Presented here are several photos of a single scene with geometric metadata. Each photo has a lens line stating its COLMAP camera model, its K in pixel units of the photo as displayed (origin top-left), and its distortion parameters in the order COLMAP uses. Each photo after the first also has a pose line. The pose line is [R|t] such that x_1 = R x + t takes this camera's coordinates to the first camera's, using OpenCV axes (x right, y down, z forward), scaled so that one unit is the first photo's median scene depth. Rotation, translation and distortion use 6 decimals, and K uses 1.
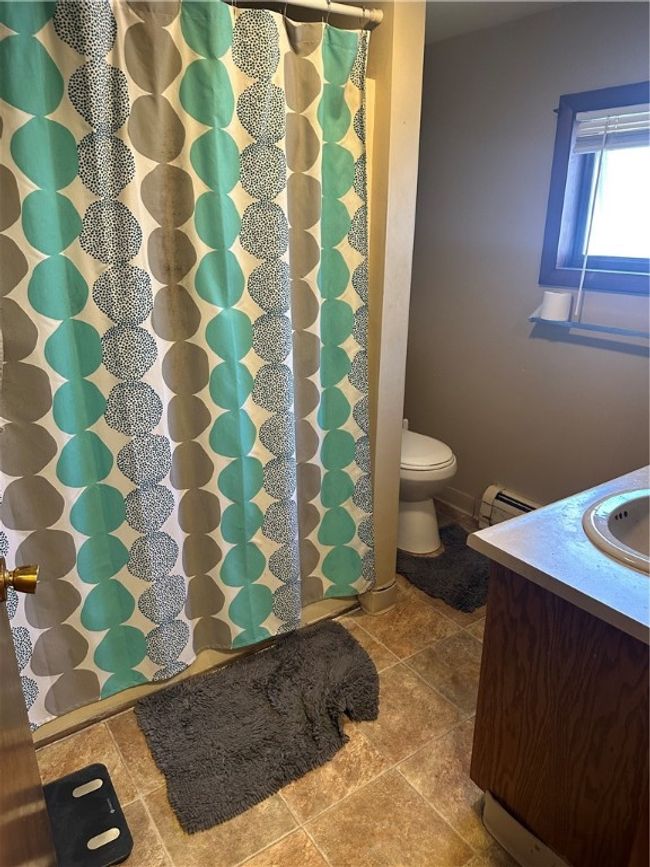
lens RADIAL K [[604.8, 0, 322.7], [0, 604.8, 432.4], [0, 0, 1]] dist [0.164633, -0.285878]
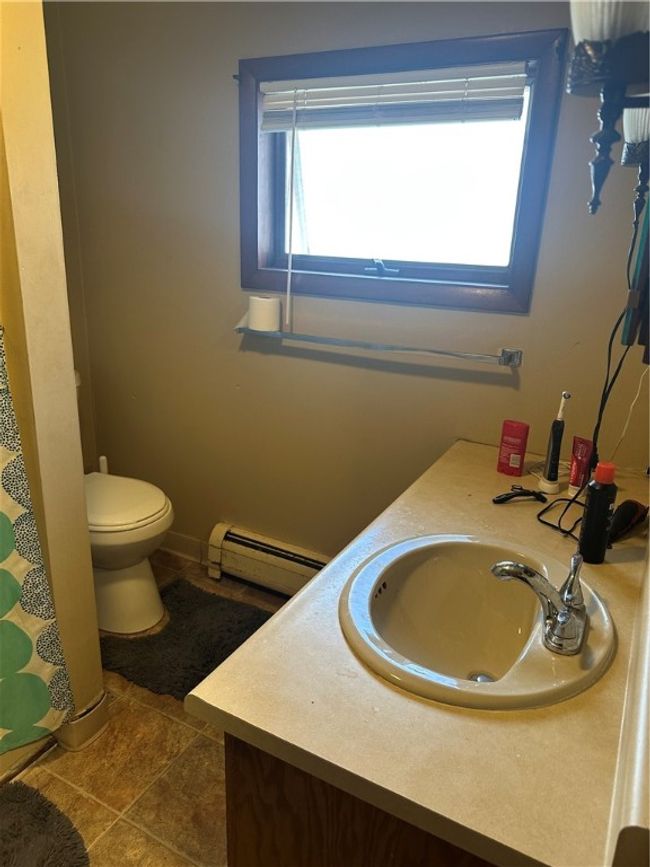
lens RADIAL K [[617.9, 0, 327.4], [0, 617.9, 428.1], [0, 0, 1]] dist [0.062584, -0.080013]
pose [[0.893920, -0.113969, 0.433496, 0.072172], [0.116052, 0.993005, 0.021754, -0.059073], [-0.432943, 0.030862, 0.900893, 0.209635]]
